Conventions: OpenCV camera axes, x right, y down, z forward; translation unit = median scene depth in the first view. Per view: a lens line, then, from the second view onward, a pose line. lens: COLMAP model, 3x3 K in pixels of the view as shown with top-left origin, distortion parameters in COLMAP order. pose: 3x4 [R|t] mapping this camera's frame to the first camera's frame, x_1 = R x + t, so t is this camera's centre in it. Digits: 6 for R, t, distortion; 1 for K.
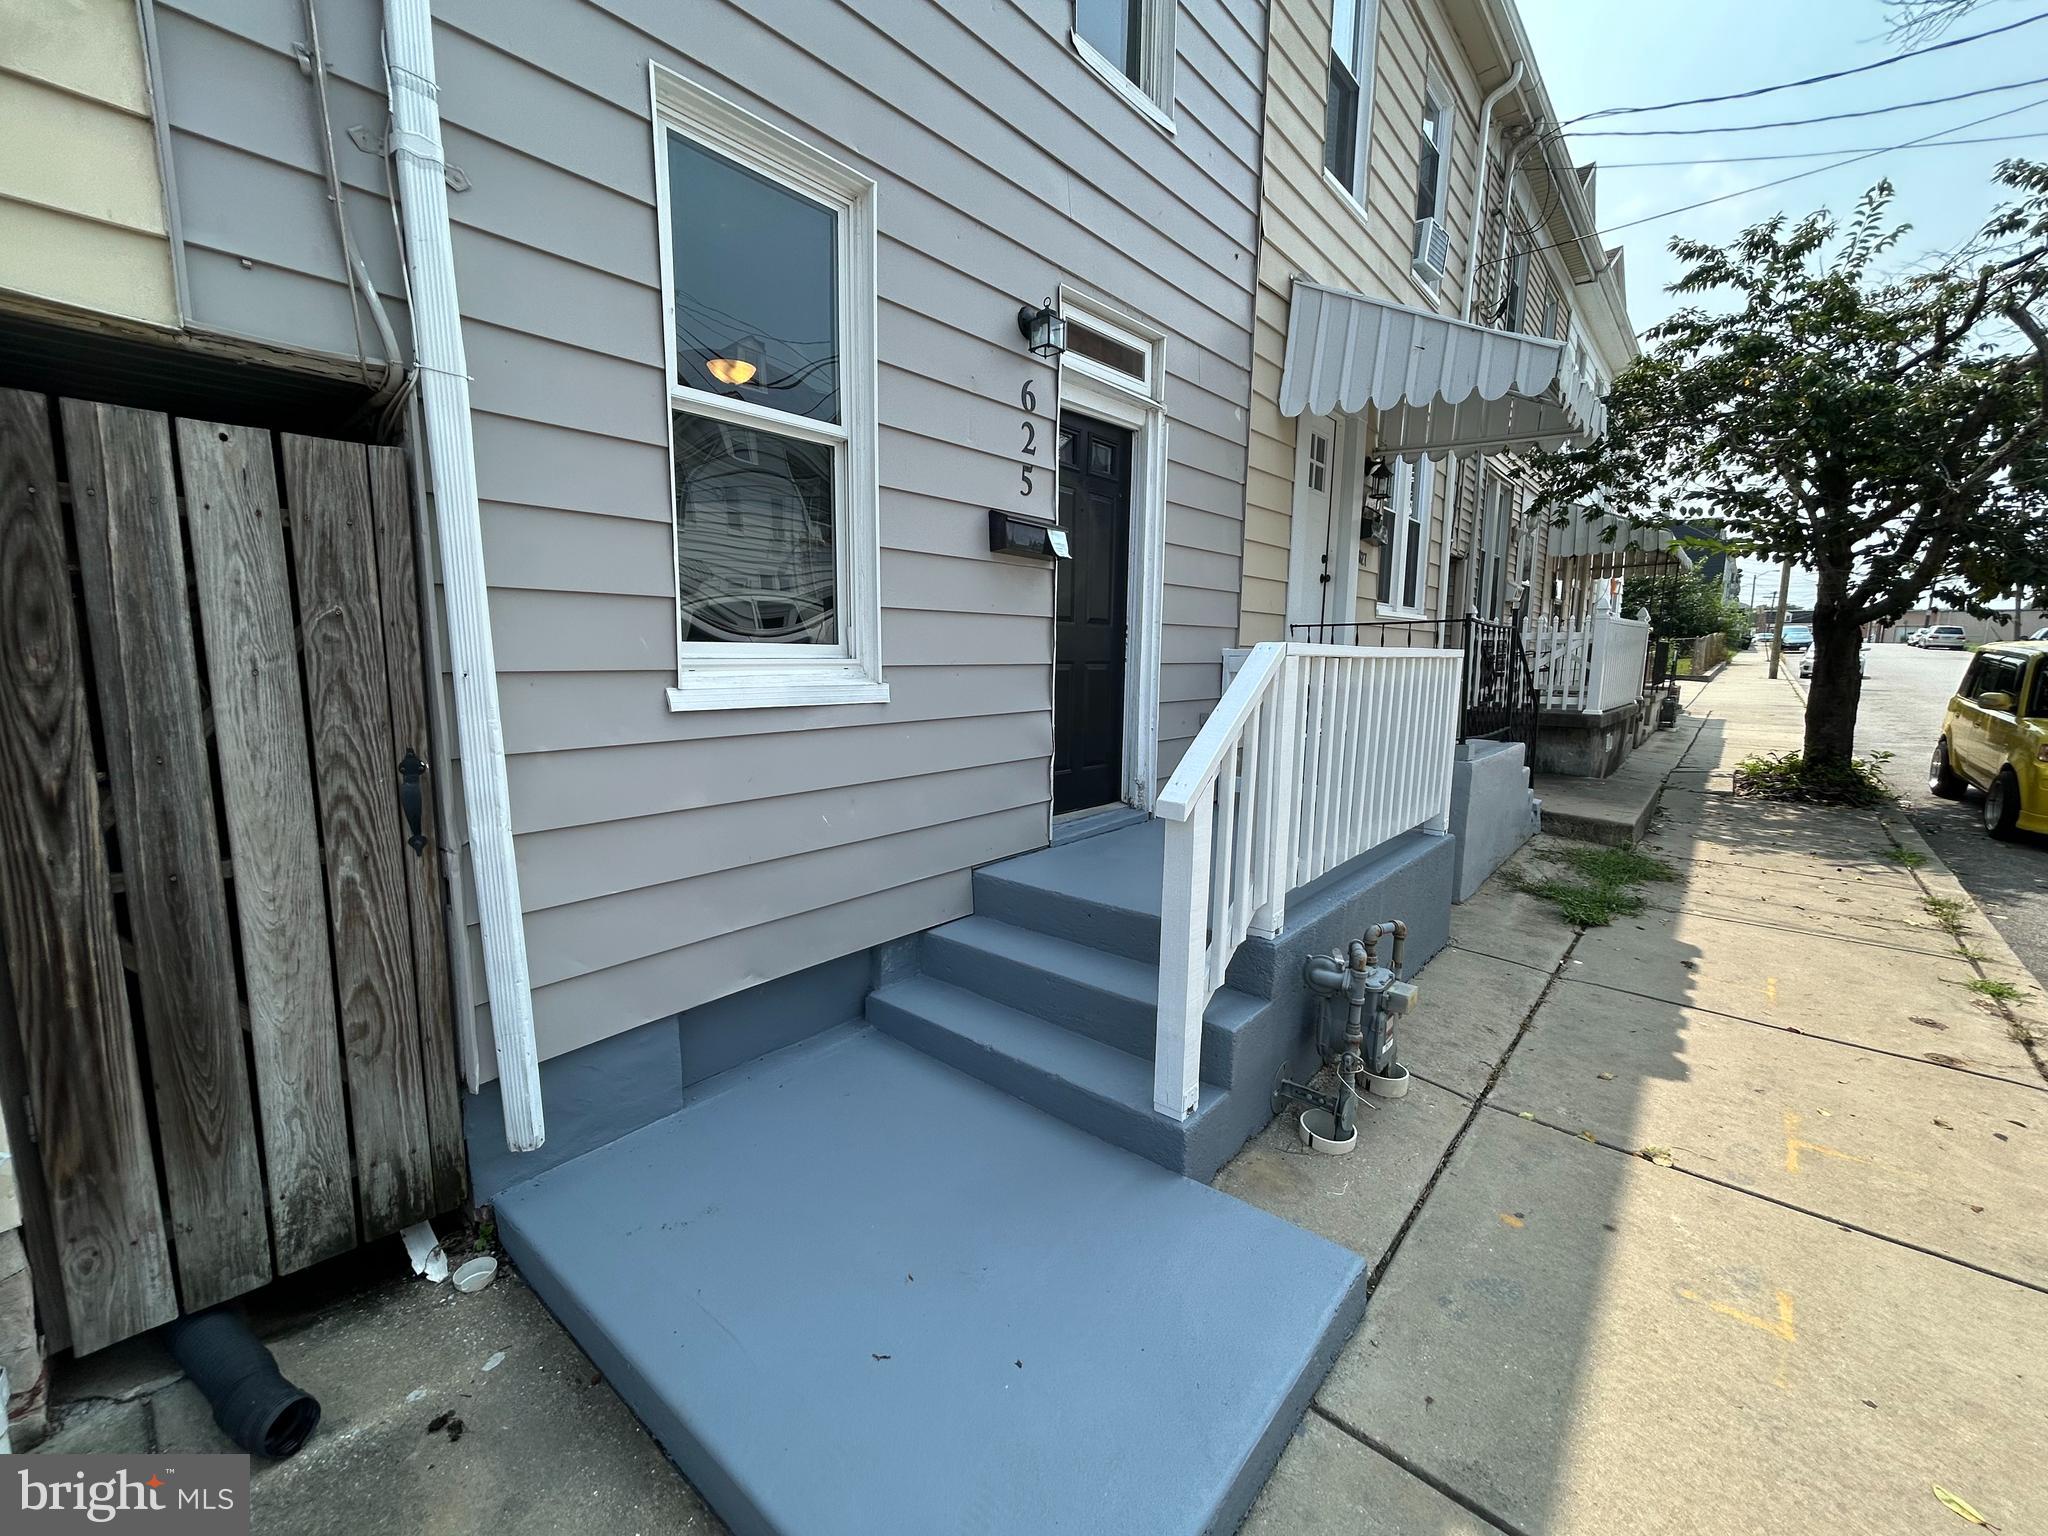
lens RADIAL K [[823.7, 0, 1026.3], [0, 823.7, 769.6], [0, 0, 1]] dist [0.000353, -0.000472]
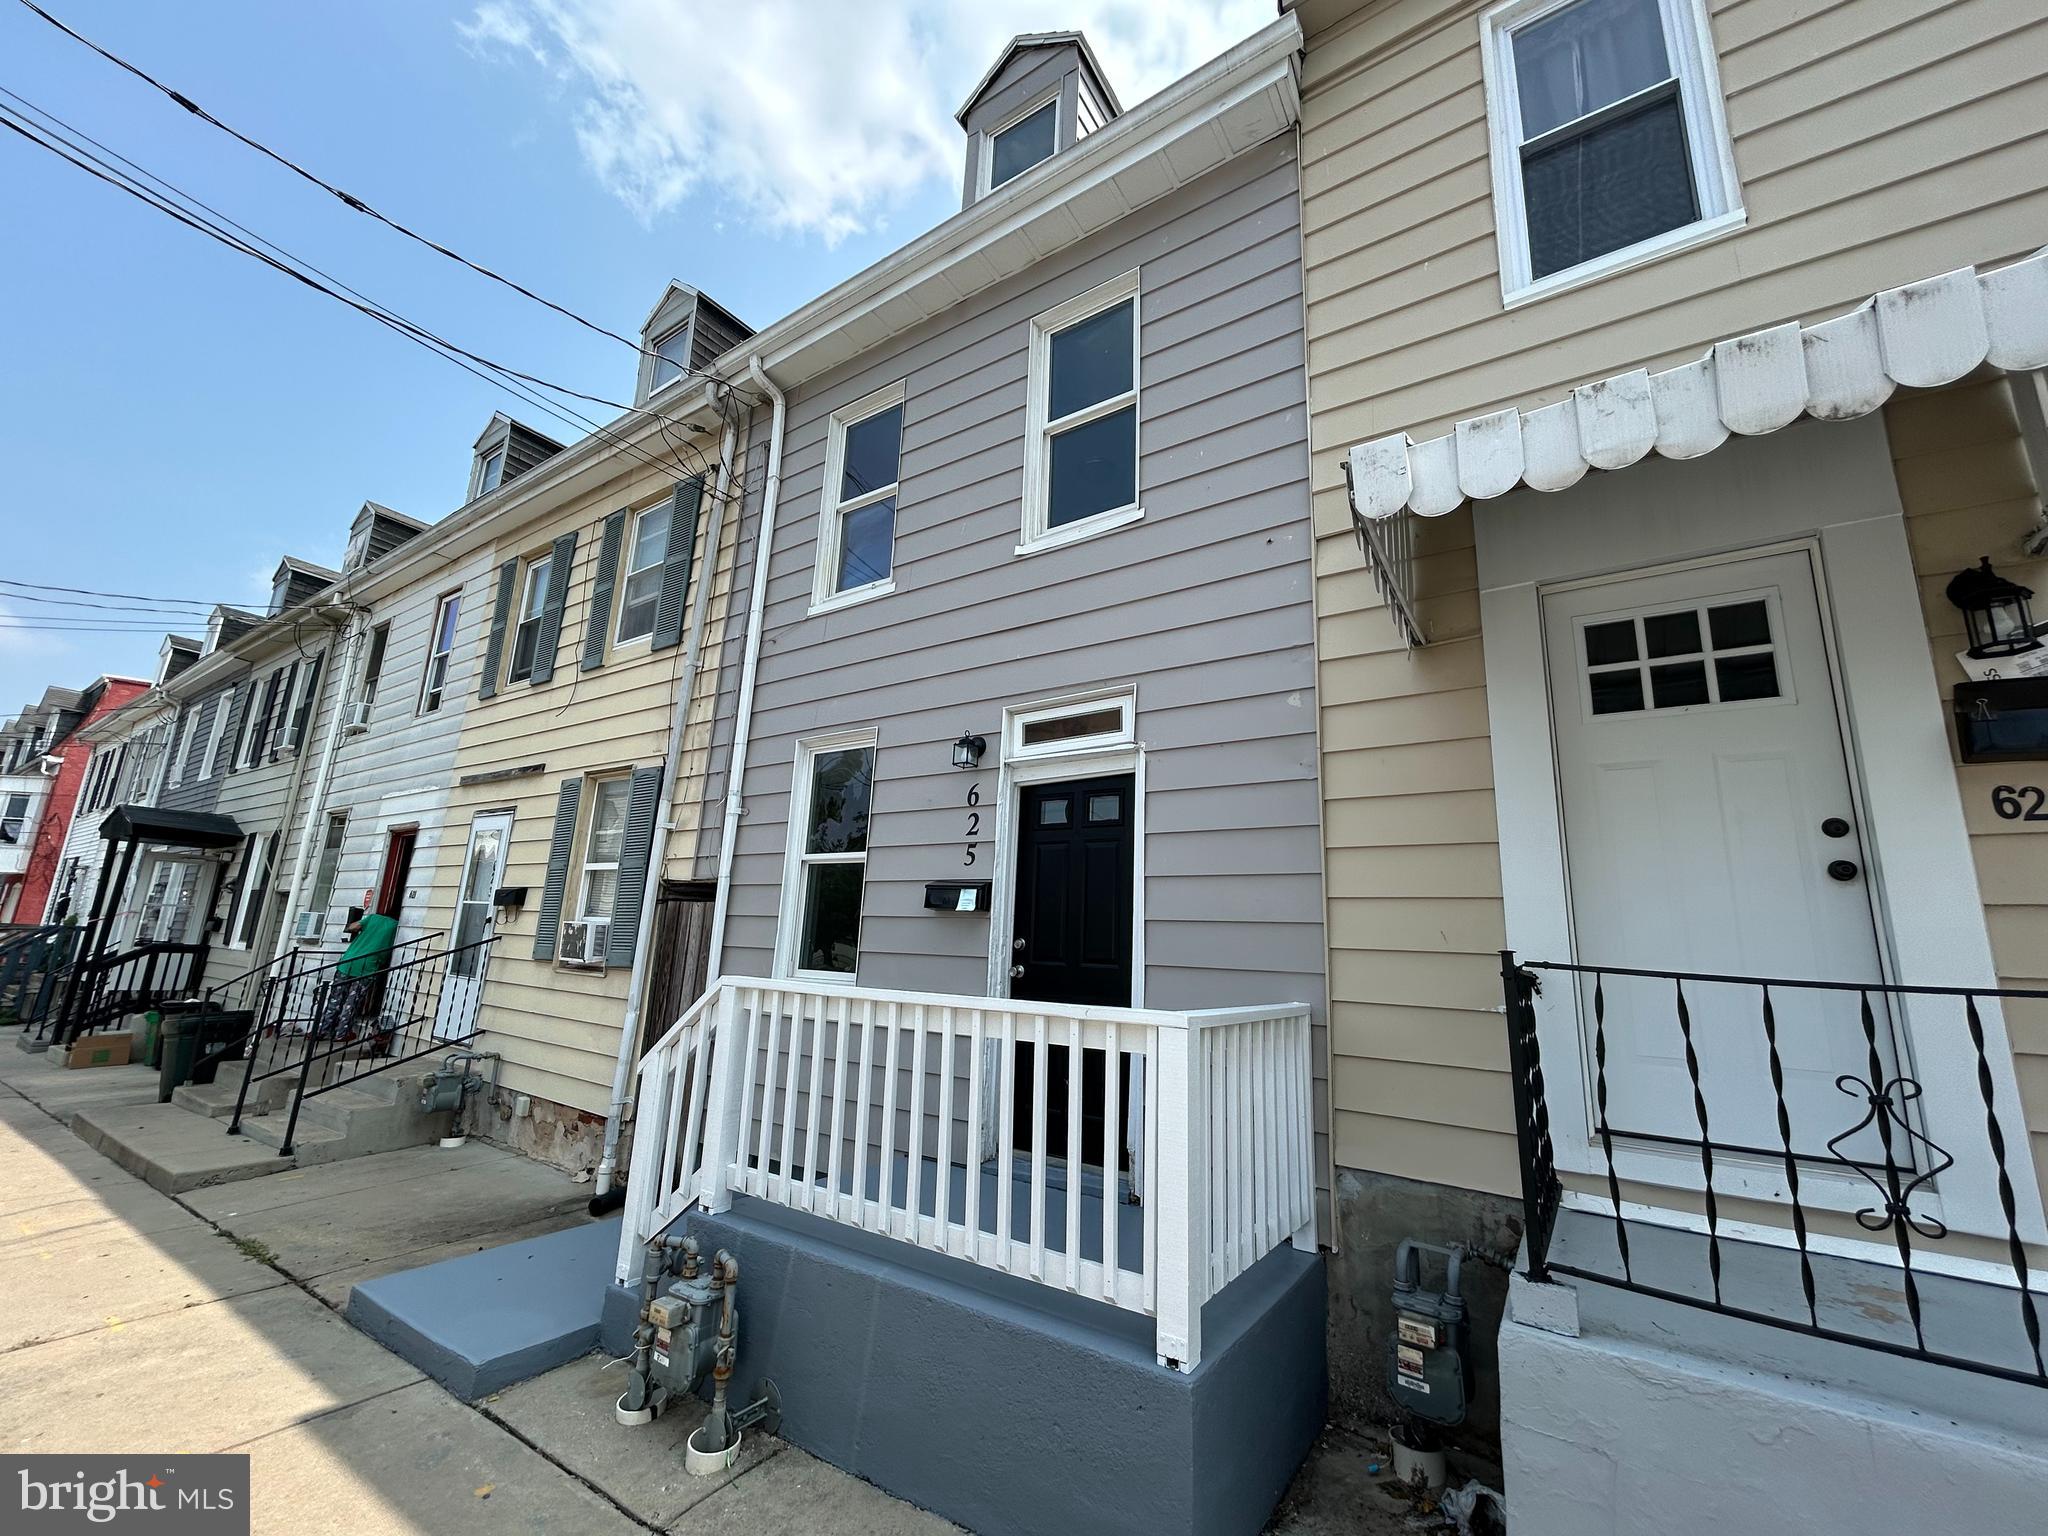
lens RADIAL K [[823.7, 0, 1022.8], [0, 823.7, 772.3], [0, 0, 1]] dist [0.000353, -0.000472]
pose [[0.122417, -0.217068, -0.968450, 1.663594], [-0.182667, 0.954192, -0.236962, -0.222212], [0.975524, 0.205912, 0.077158, 1.191901]]
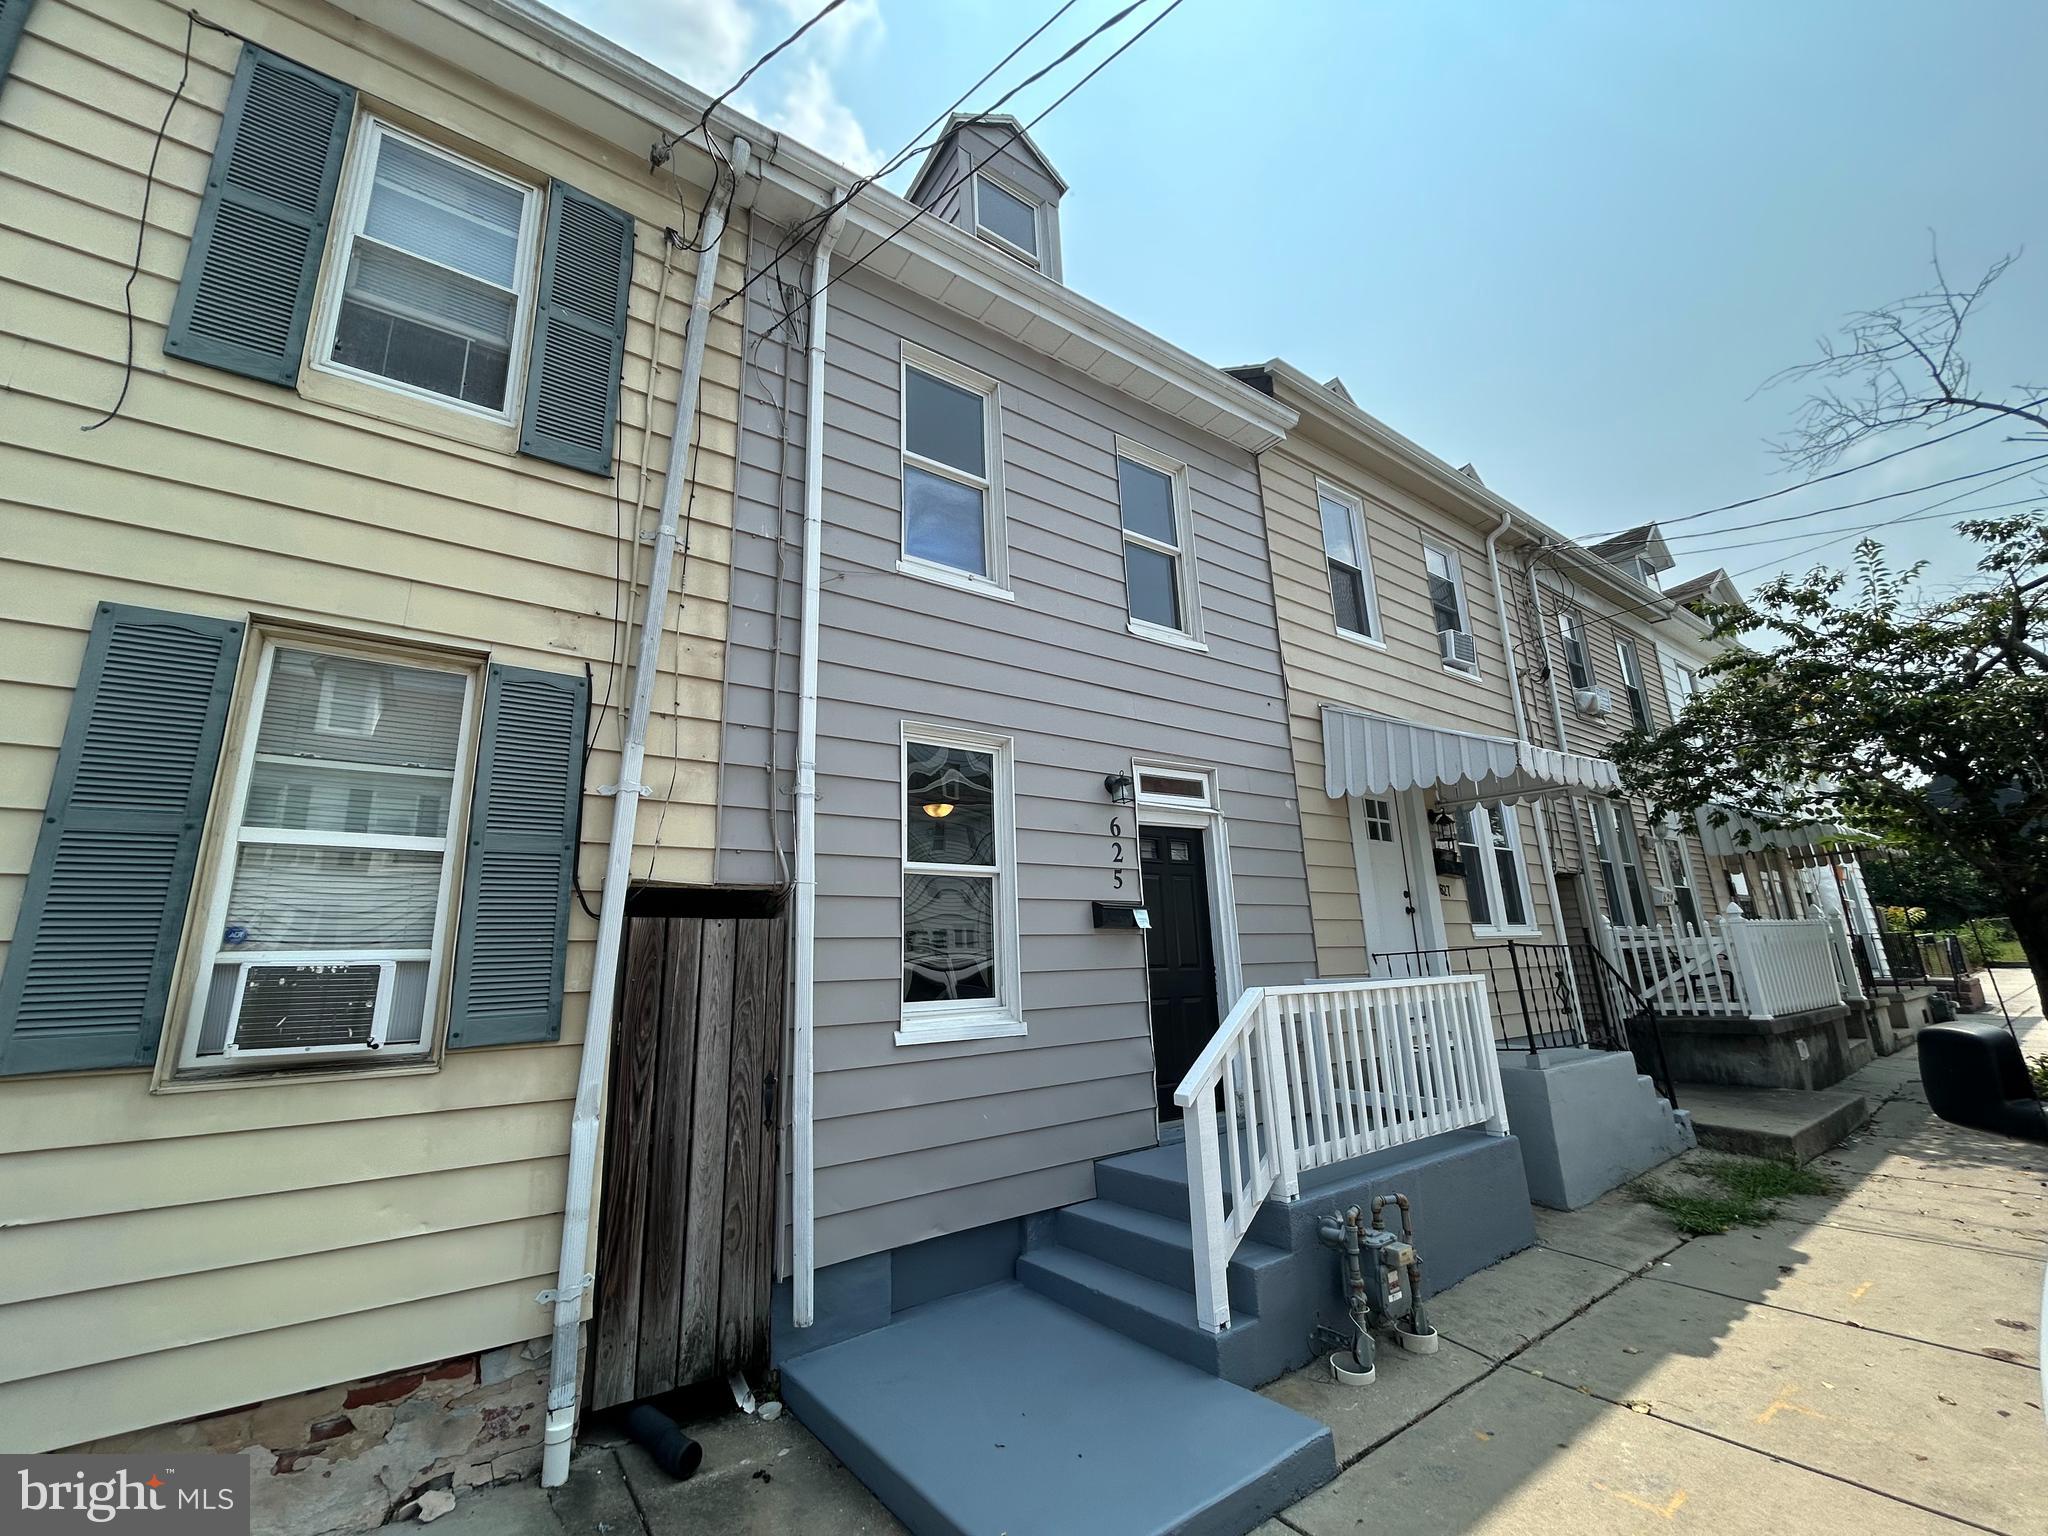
lens RADIAL K [[823.7, 0, 1026.5], [0, 823.7, 770.1], [0, 0, 1]] dist [0.000353, -0.000472]
pose [[0.970838, -0.103358, -0.216310, 0.233173], [0.014765, 0.926353, -0.376368, 0.041874], [0.239280, 0.362198, 0.900865, -0.608695]]
